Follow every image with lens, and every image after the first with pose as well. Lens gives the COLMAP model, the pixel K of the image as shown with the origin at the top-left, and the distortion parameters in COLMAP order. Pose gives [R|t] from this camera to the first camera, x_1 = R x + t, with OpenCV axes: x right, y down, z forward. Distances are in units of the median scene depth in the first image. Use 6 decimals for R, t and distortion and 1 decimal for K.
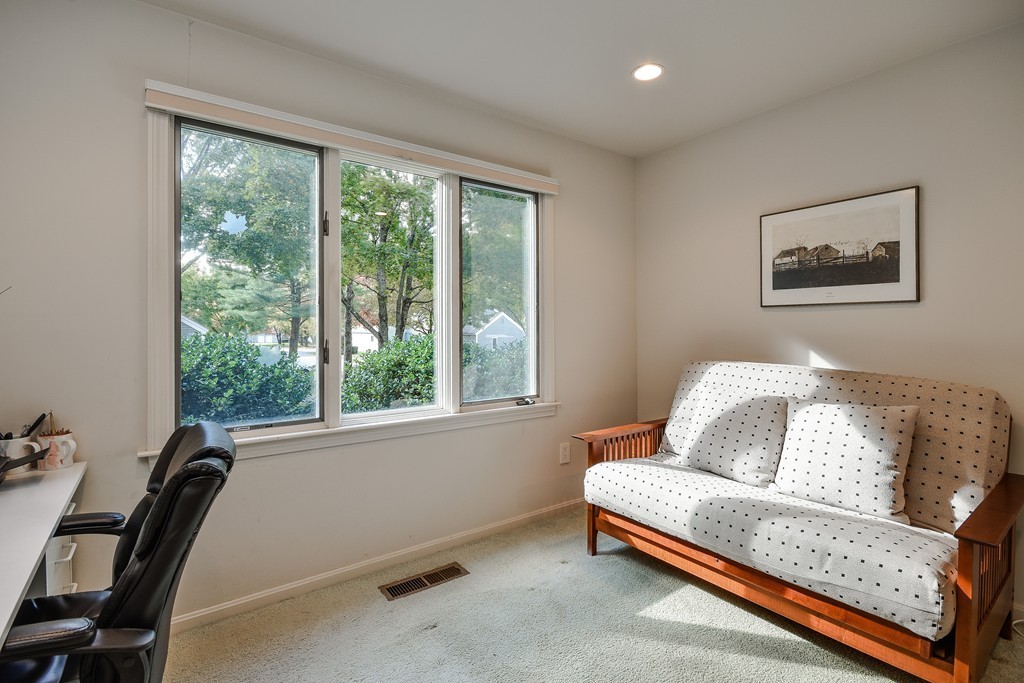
lens RADIAL K [[461.3, 0, 508.8], [0, 461.3, 334.6], [0, 0, 1]] dist [-0.003155, 0.000070]
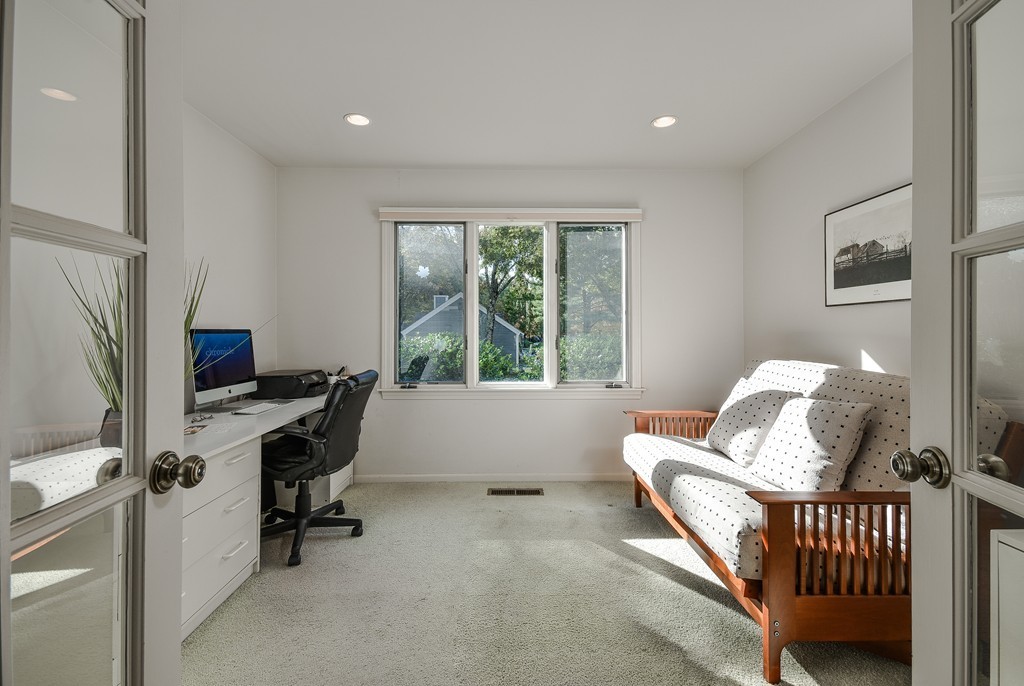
lens RADIAL K [[461.3, 0, 517.4], [0, 461.3, 337.3], [0, 0, 1]] dist [-0.003155, 0.000070]
pose [[0.799325, 0.004457, -0.600882, 0.679784], [-0.003631, 0.999990, 0.002586, 0.007083], [0.600887, 0.000115, 0.799334, -0.215032]]
